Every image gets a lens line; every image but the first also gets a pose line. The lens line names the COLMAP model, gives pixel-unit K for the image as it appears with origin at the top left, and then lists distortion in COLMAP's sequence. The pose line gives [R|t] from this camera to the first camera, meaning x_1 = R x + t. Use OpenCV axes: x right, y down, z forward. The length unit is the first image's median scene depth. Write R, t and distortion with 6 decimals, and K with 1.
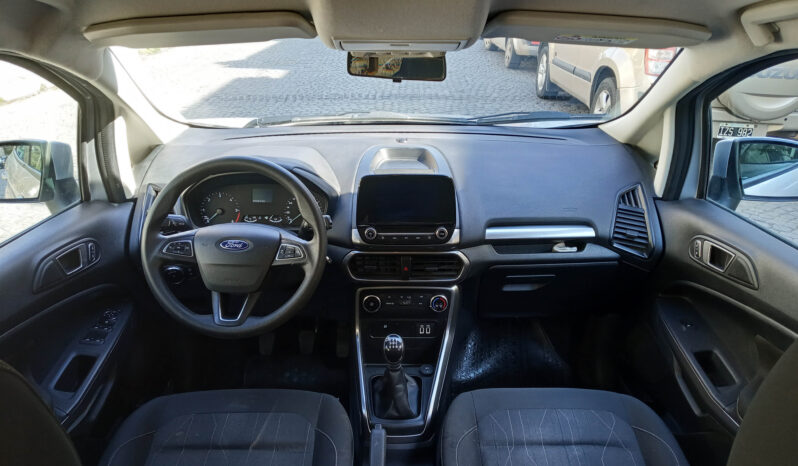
lens RADIAL K [[629.3, 0, 399.0], [0, 629.3, 233.0], [0, 0, 1]] dist [0.083947, -0.158447]
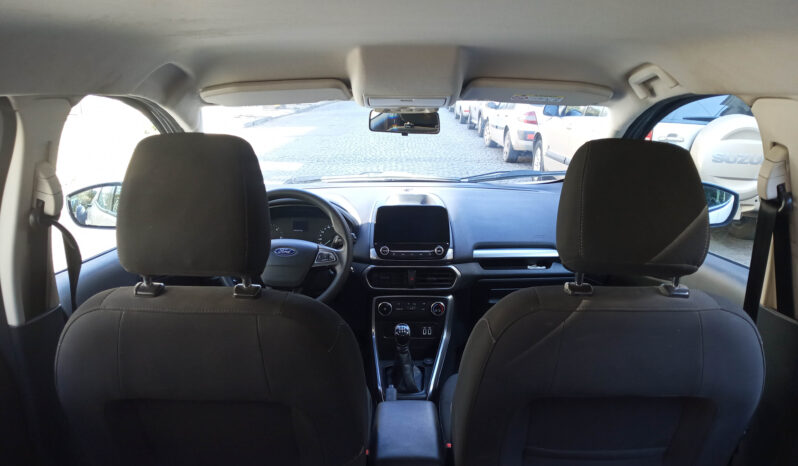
lens RADIAL K [[629.3, 0, 399.0], [0, 629.3, 233.0], [0, 0, 1]] dist [0.083947, -0.158447]
pose [[0.999948, -0.001432, -0.010135, -0.001932], [-0.000155, 0.987930, -0.154901, 0.163786], [0.010234, 0.154895, 0.987878, -0.290963]]
